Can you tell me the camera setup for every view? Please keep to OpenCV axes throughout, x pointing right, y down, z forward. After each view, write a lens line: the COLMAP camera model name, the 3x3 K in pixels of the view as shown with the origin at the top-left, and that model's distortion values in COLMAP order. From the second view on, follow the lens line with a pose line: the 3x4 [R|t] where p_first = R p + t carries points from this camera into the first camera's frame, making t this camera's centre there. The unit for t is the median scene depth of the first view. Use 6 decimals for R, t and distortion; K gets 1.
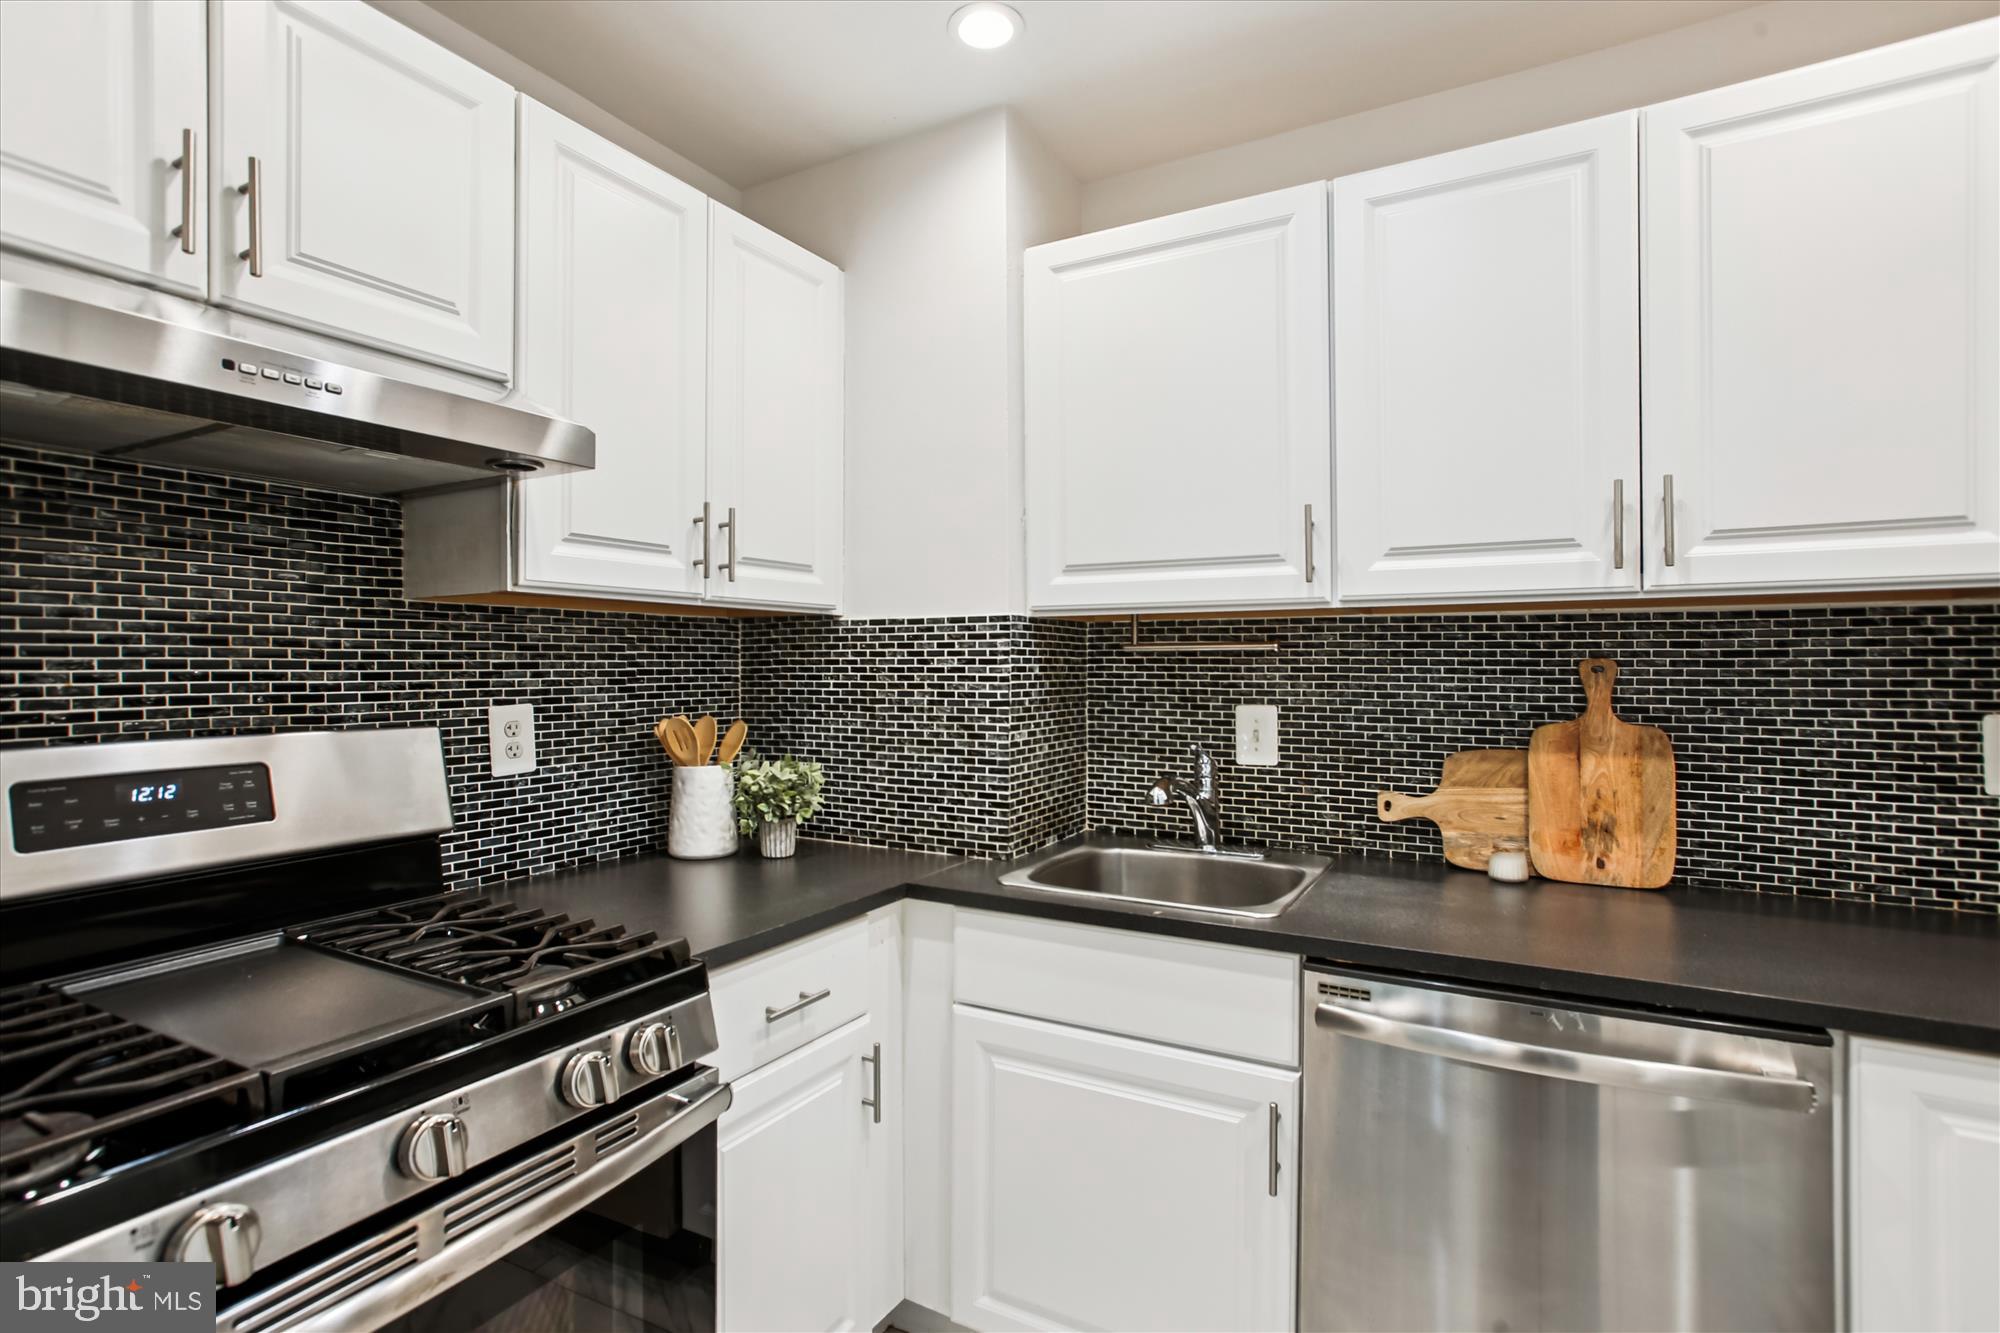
lens RADIAL K [[949.7, 0, 1000.0], [0, 949.7, 666.5], [0, 0, 1]] dist [-0.085740, 0.040489]
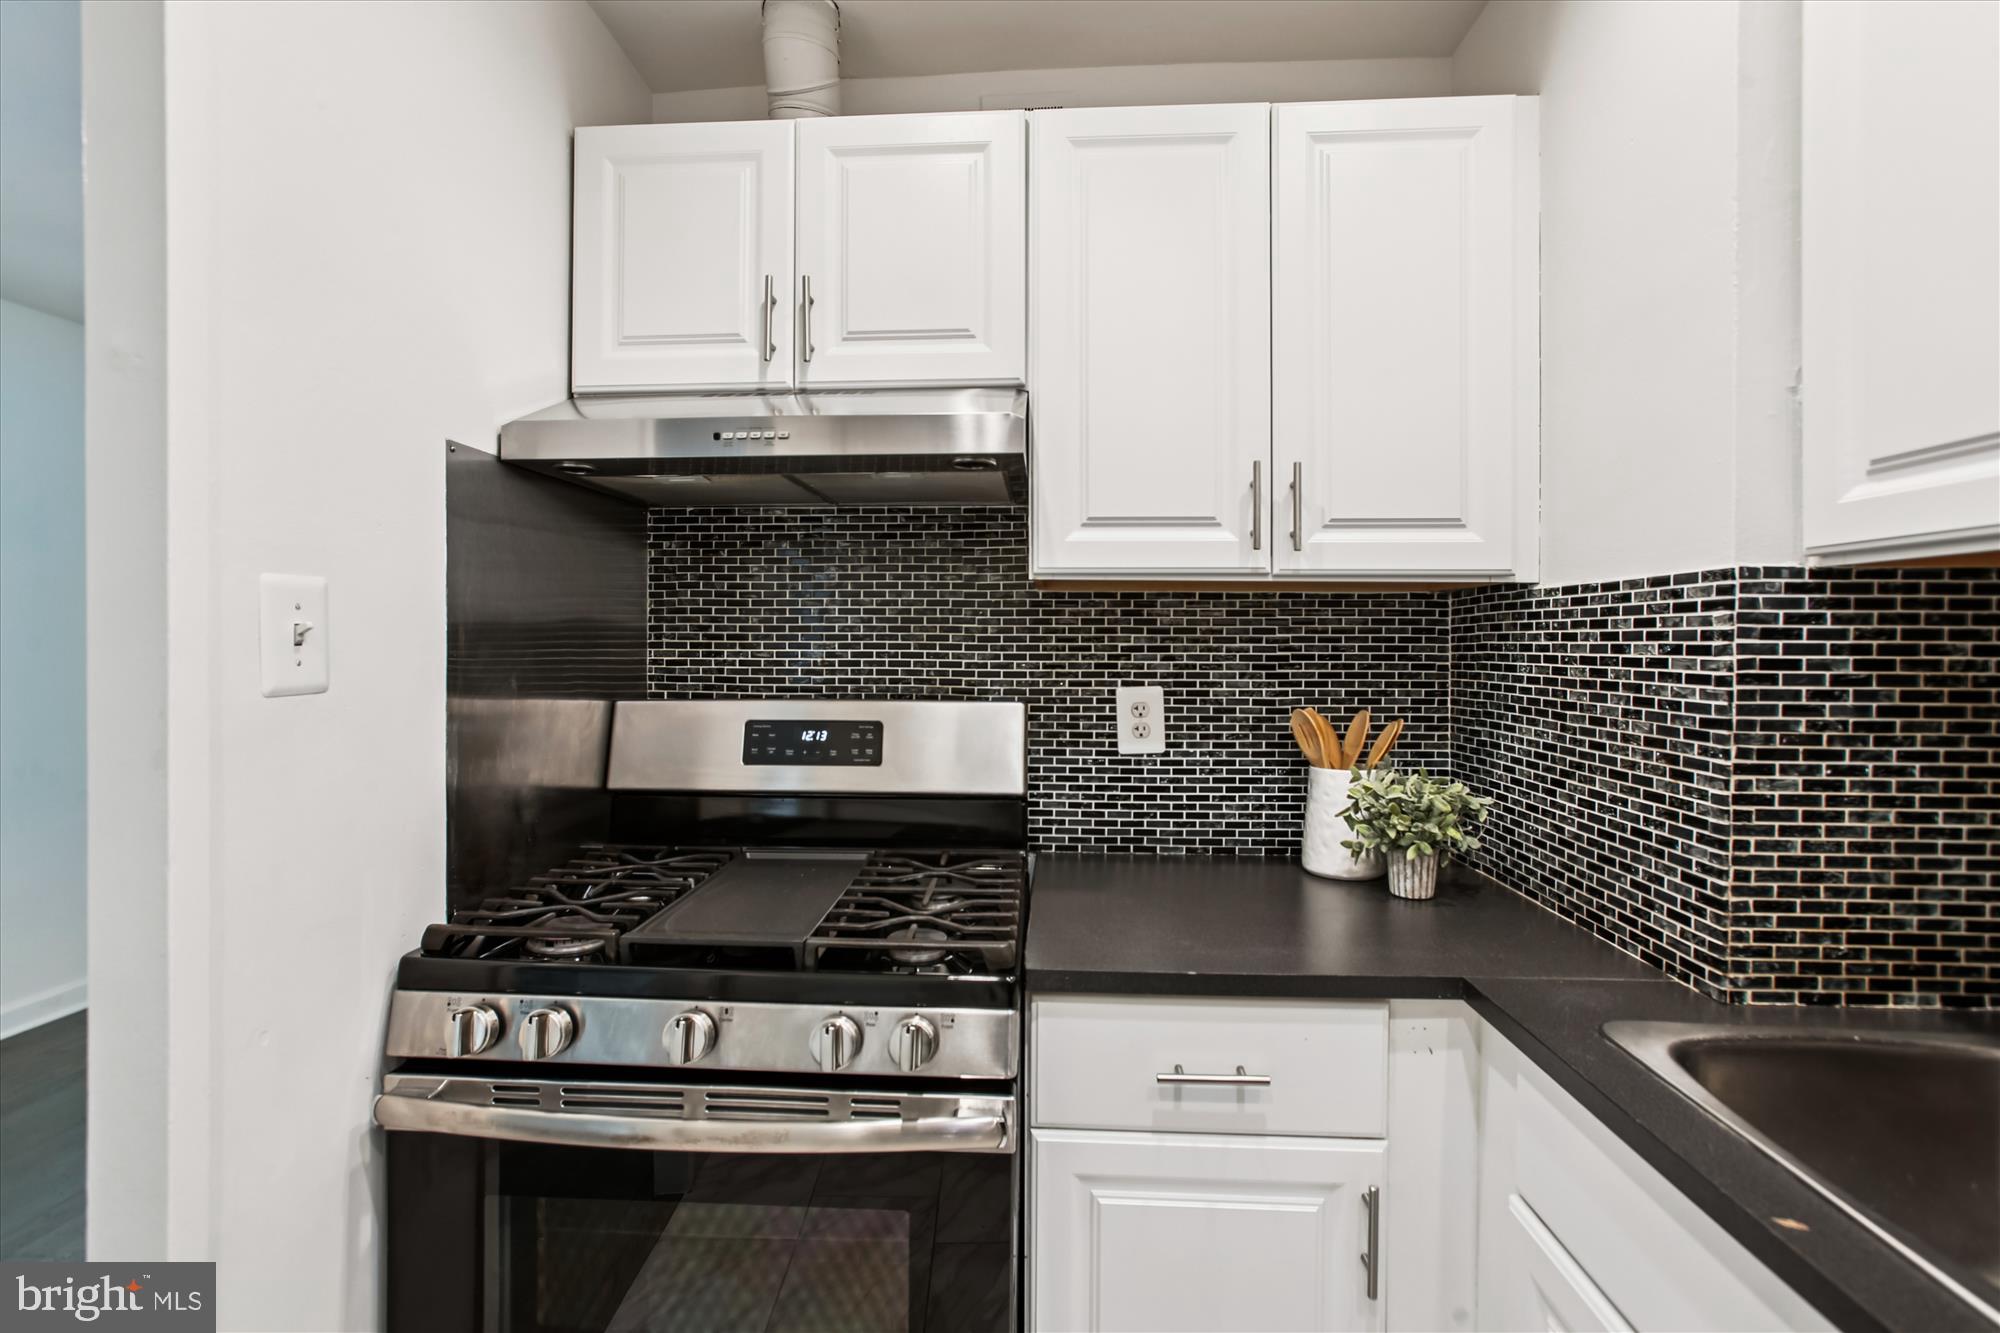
lens RADIAL K [[920.4, 0, 1007.0], [0, 920.4, 651.6], [0, 0, 1]] dist [-0.051172, 0.031810]
pose [[0.431781, 0.012963, -0.901885, 0.305111], [-0.006826, 0.999915, 0.011105, -0.007469], [0.901953, 0.001361, 0.431833, 0.381786]]
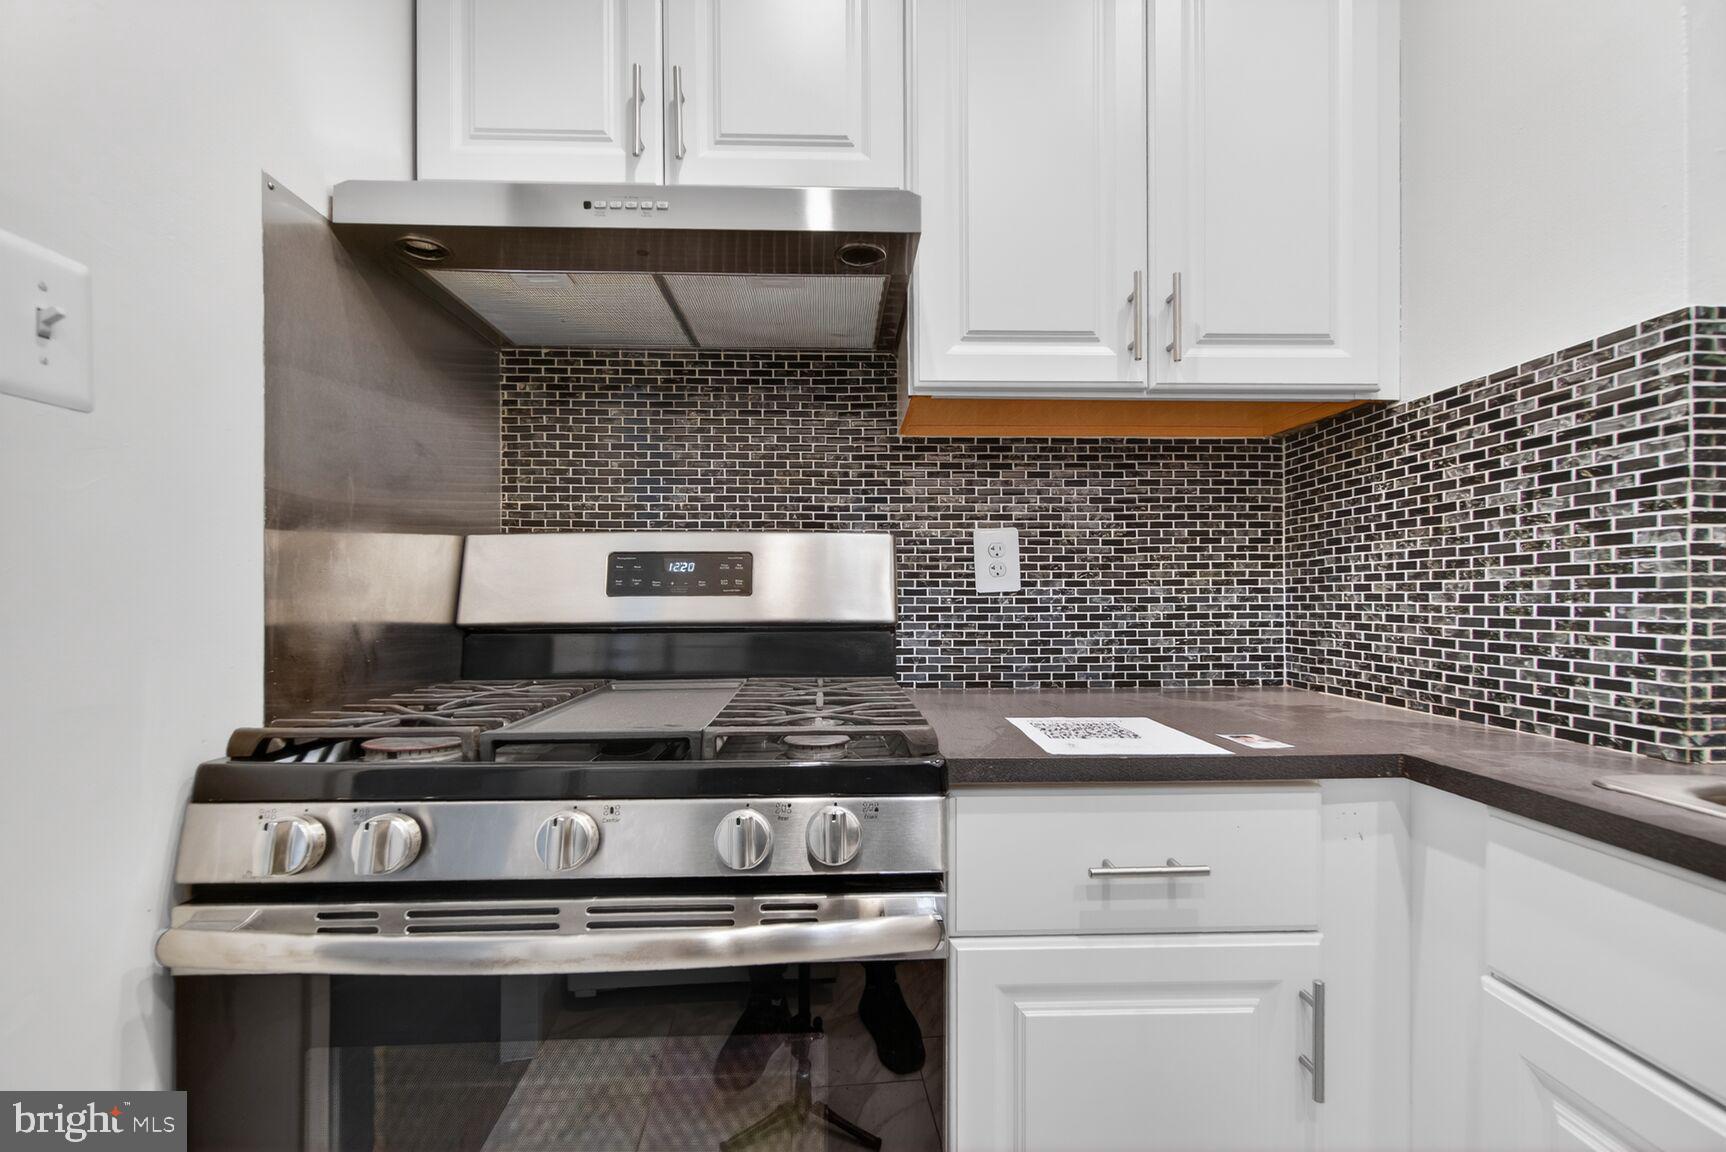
lens RADIAL K [[752.8, 0, 867.2], [0, 752.8, 599.5], [0, 0, 1]] dist [-0.000713, -0.001212]
pose [[0.516209, 0.002946, -0.856458, 0.134711], [-0.000673, 0.999995, 0.003034, 0.110466], [0.856462, -0.000990, 0.516208, 0.378656]]
